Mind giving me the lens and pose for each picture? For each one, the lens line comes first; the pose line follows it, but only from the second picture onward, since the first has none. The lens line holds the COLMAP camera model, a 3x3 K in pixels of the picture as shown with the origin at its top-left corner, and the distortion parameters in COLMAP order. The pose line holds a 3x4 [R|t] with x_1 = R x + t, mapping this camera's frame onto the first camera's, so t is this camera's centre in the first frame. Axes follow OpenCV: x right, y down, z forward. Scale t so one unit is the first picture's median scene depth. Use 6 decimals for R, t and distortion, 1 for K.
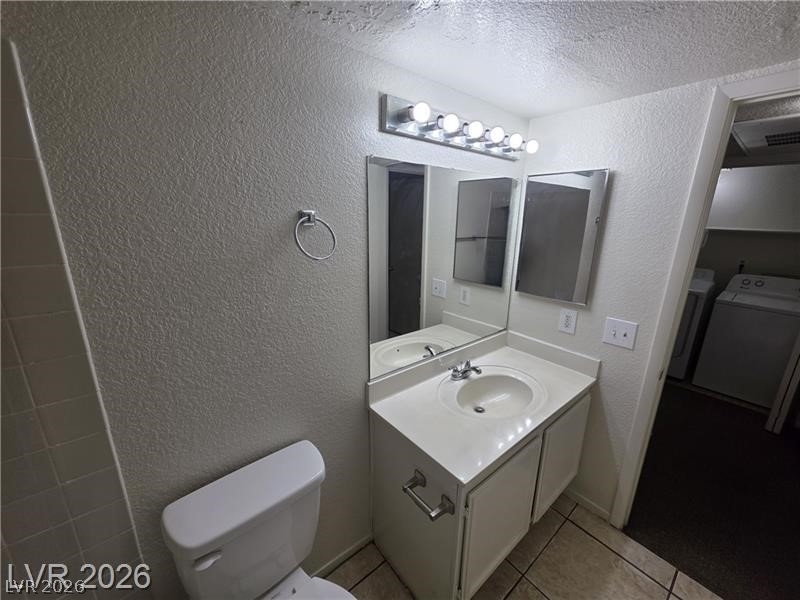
lens RADIAL K [[319.3, 0, 402.9], [0, 319.3, 297.8], [0, 0, 1]] dist [0.002742, -0.000399]
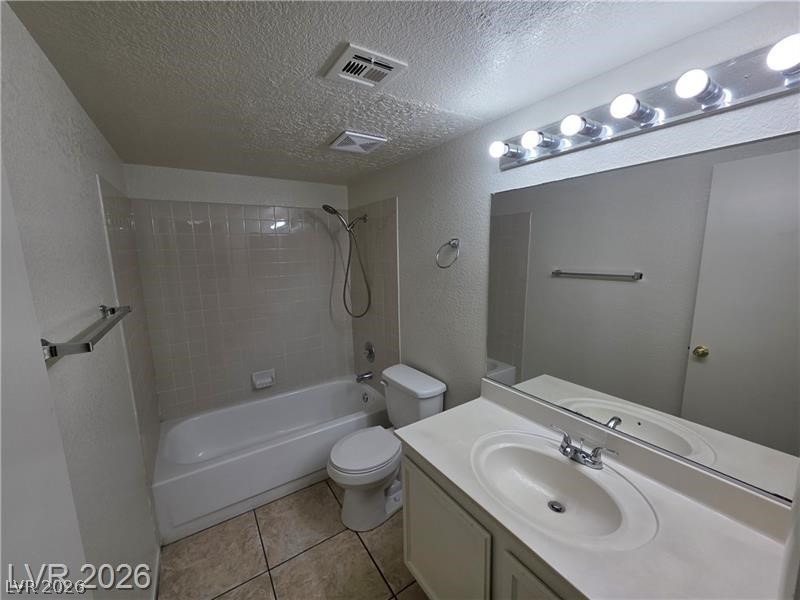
lens RADIAL K [[319.3, 0, 395.2], [0, 319.3, 299.5], [0, 0, 1]] dist [0.002742, -0.000399]
pose [[-0.120817, 0.145369, -0.981973, 1.036032], [-0.232372, 0.957593, 0.170349, -0.137673], [0.965094, 0.248764, -0.081914, 0.693523]]
